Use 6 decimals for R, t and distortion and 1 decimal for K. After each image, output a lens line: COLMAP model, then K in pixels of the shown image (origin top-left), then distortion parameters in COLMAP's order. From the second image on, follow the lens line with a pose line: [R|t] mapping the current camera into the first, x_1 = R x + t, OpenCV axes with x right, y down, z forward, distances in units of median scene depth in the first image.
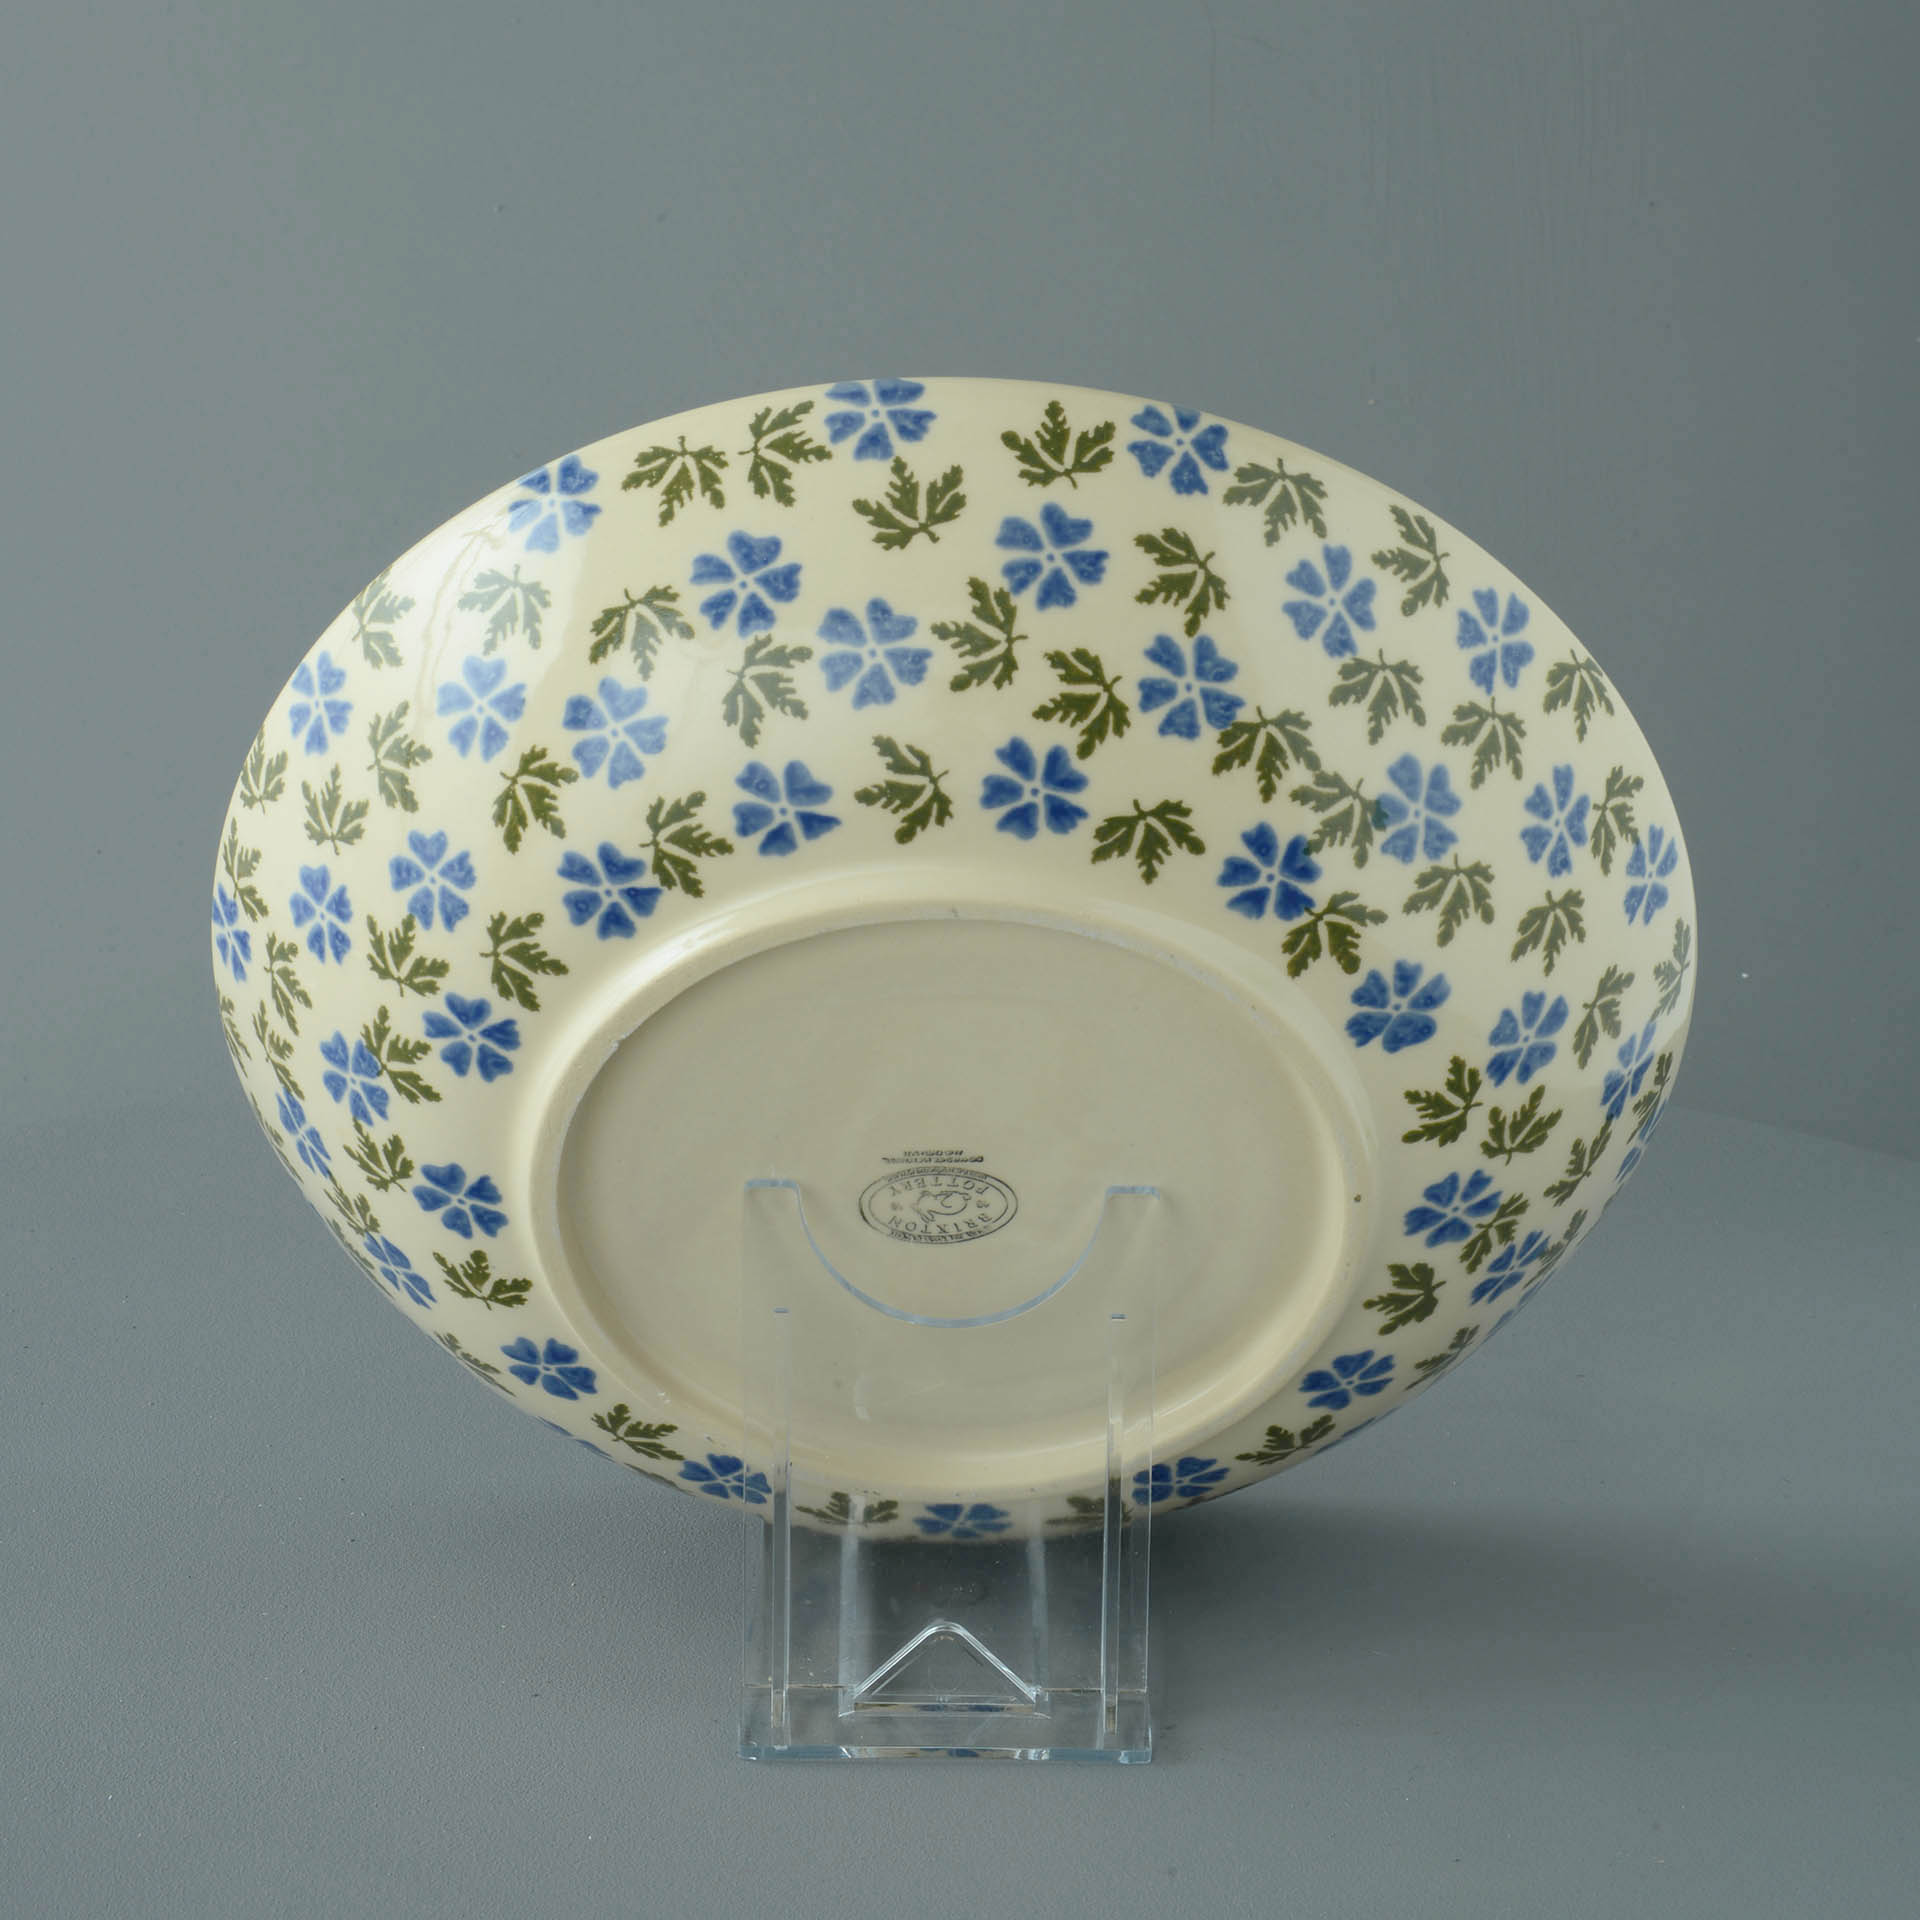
lens RADIAL K [[5584.8, 0, 961.5], [0, 5584.8, 955.2], [0, 0, 1]] dist [-0.063264, 0.000000]
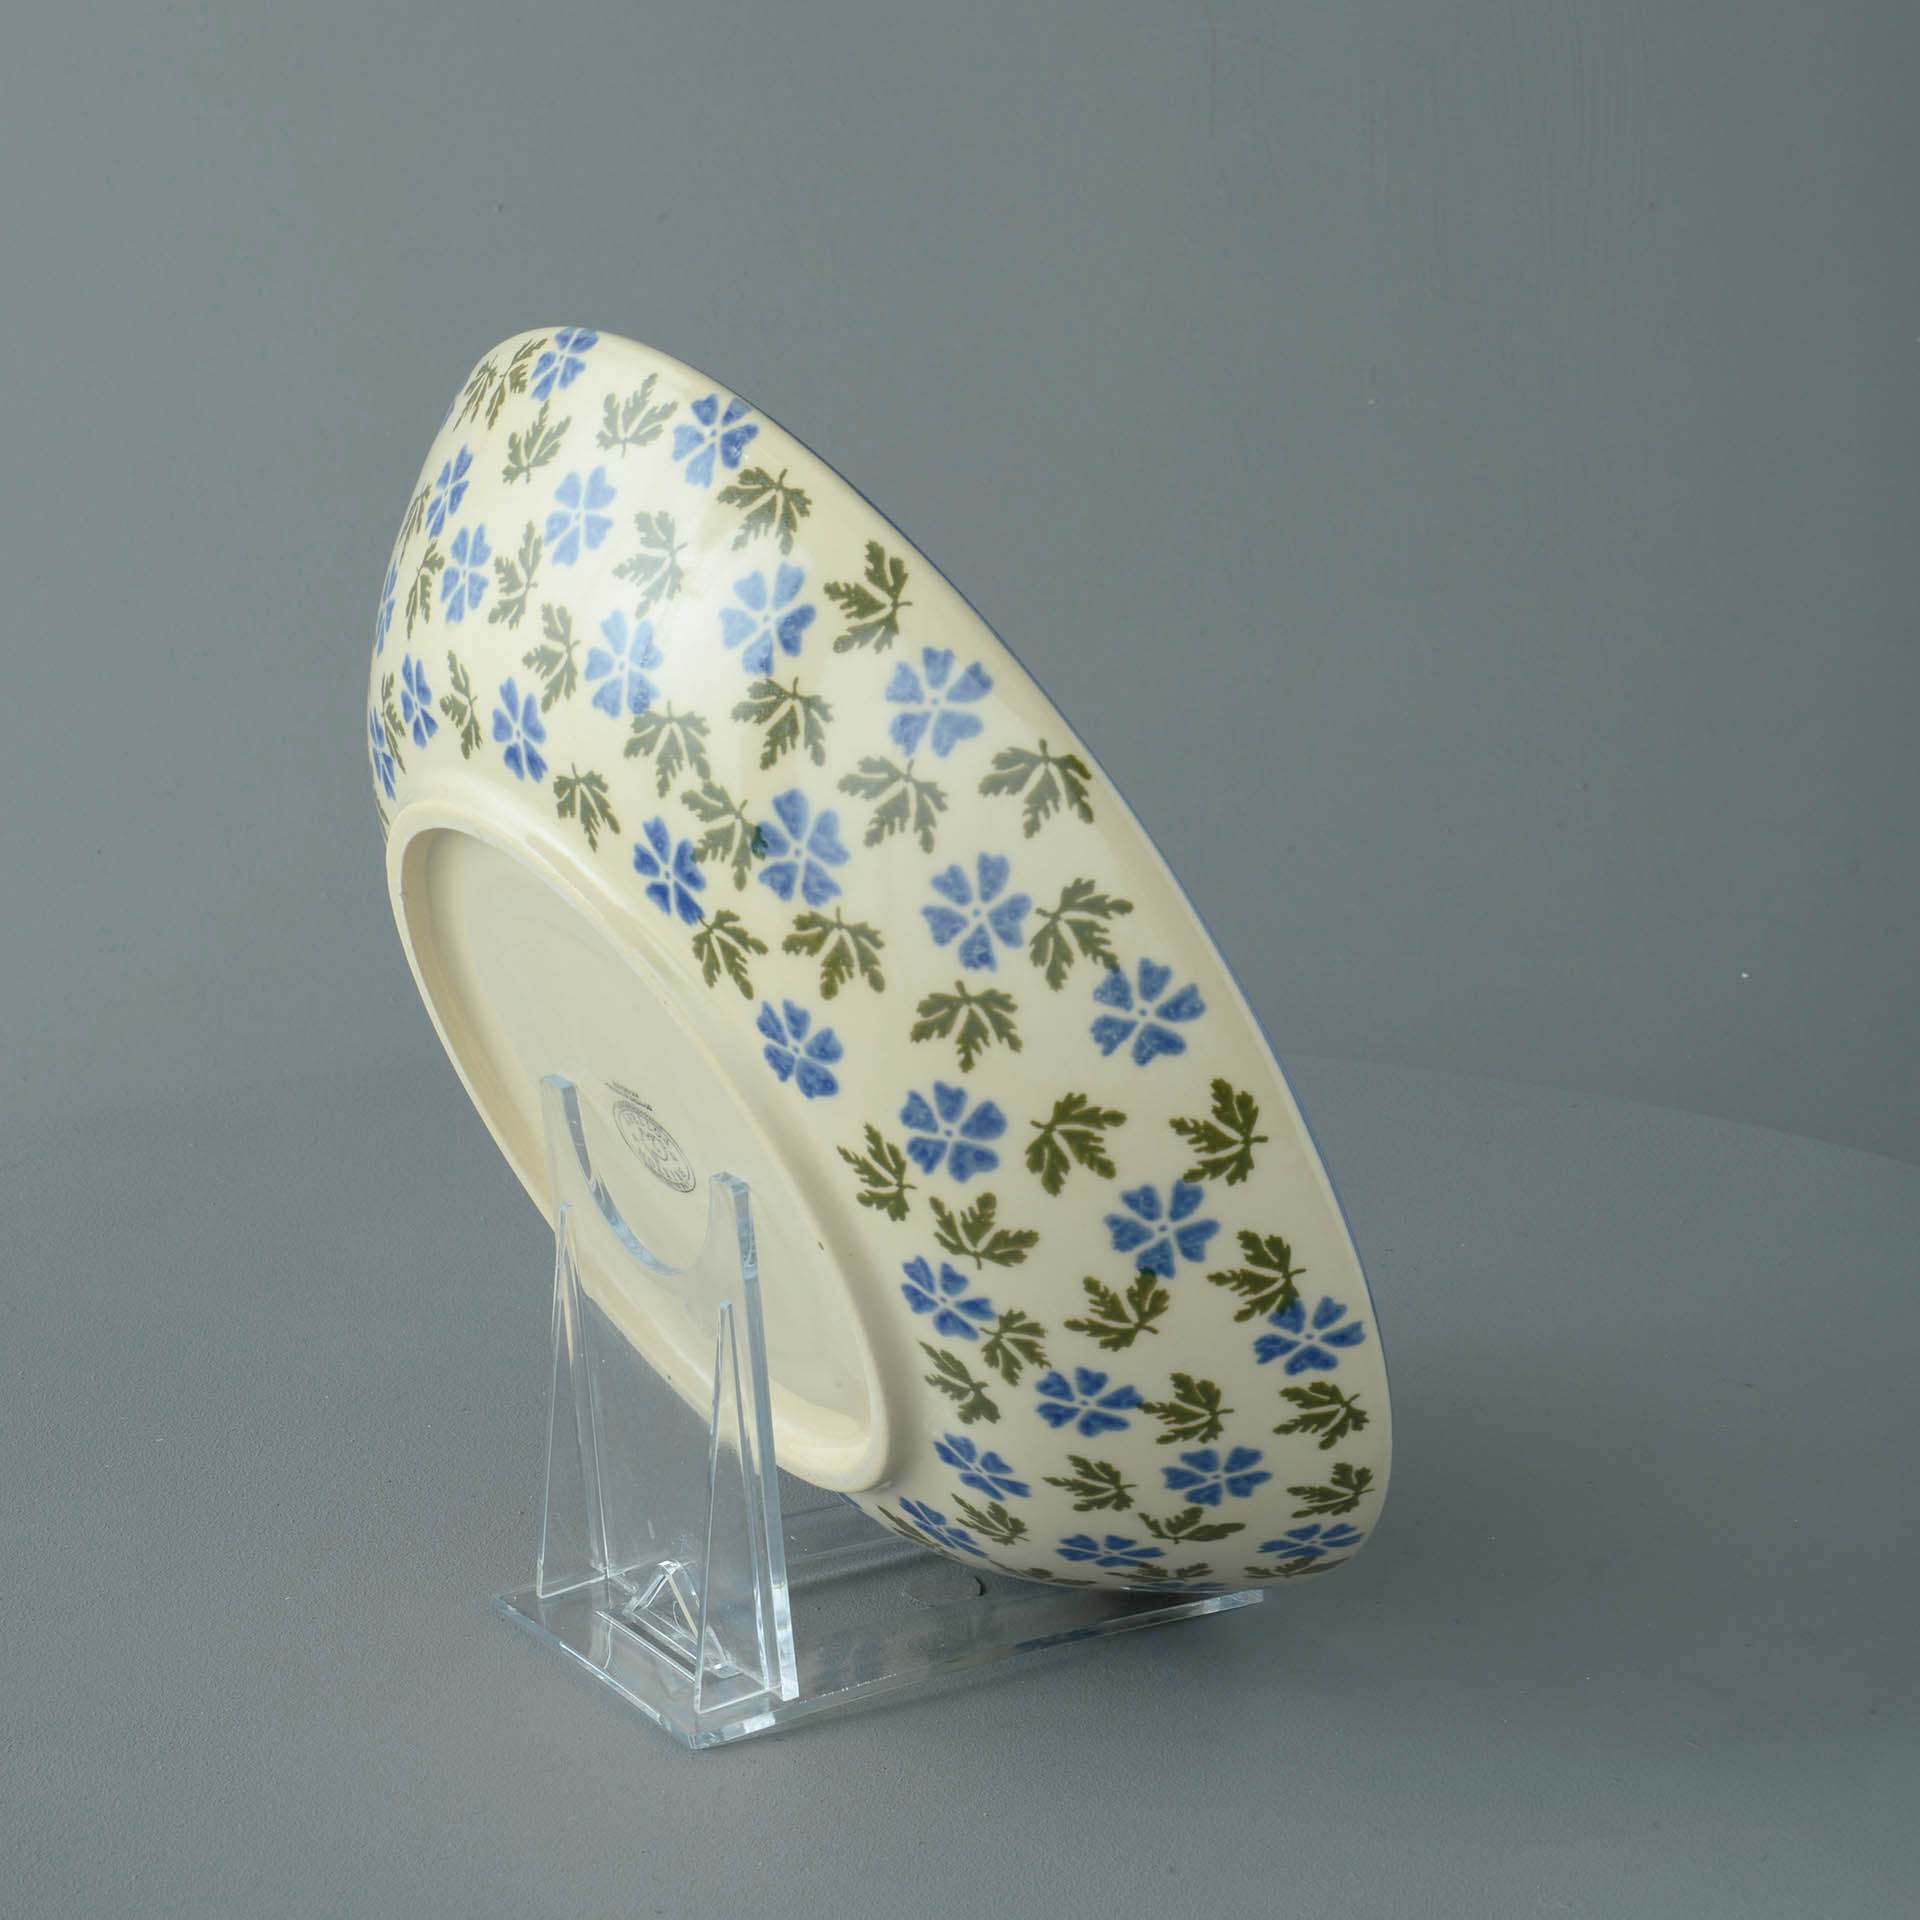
lens RADIAL K [[5584.8, 0, 958.8], [0, 5584.8, 962.2], [0, 0, 1]] dist [-0.063264, 0.000000]
pose [[0.546296, 0.239921, -0.802495, 0.882468], [-0.252073, 0.960774, 0.115643, -0.126678], [0.798761, 0.139112, 0.585344, 0.459051]]
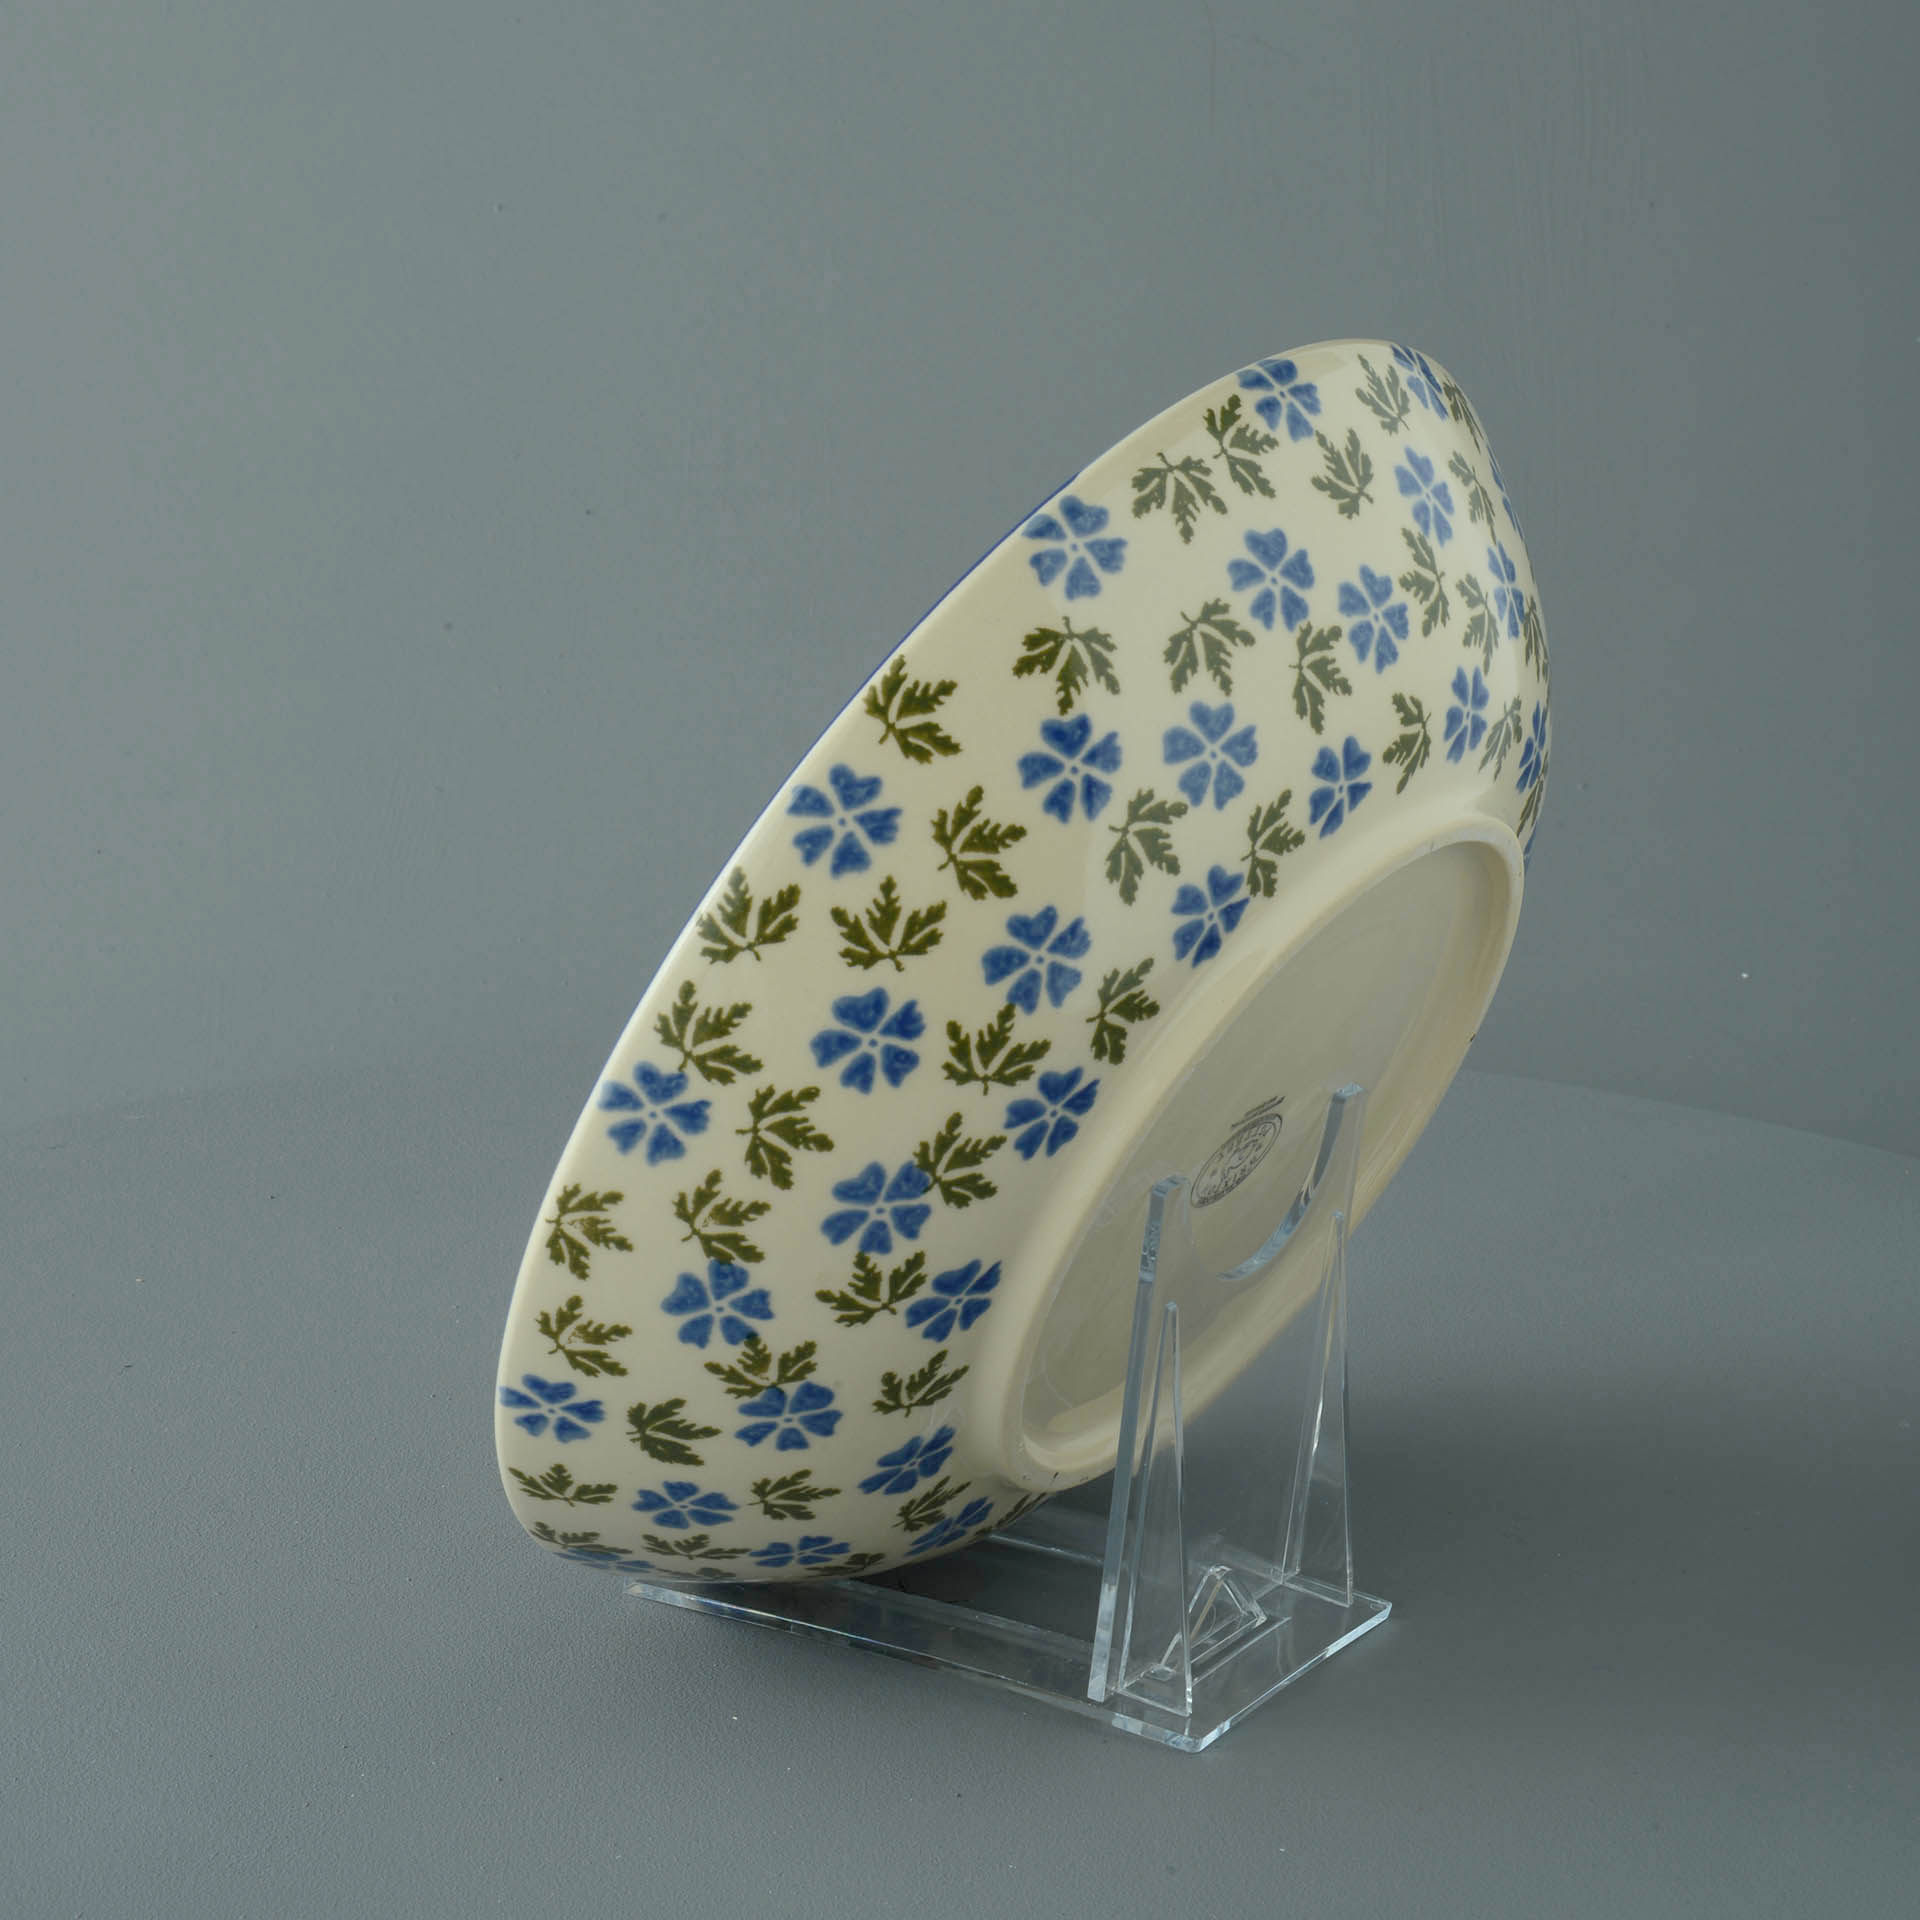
lens RADIAL K [[5584.8, 0, 960.0], [0, 5584.8, 962.8], [0, 0, 1]] dist [-0.063264, 0.000000]
pose [[0.541057, -0.252683, 0.802128, -0.885194], [0.237510, 0.960878, 0.142486, -0.155227], [-0.806751, 0.113420, 0.579904, 0.462016]]
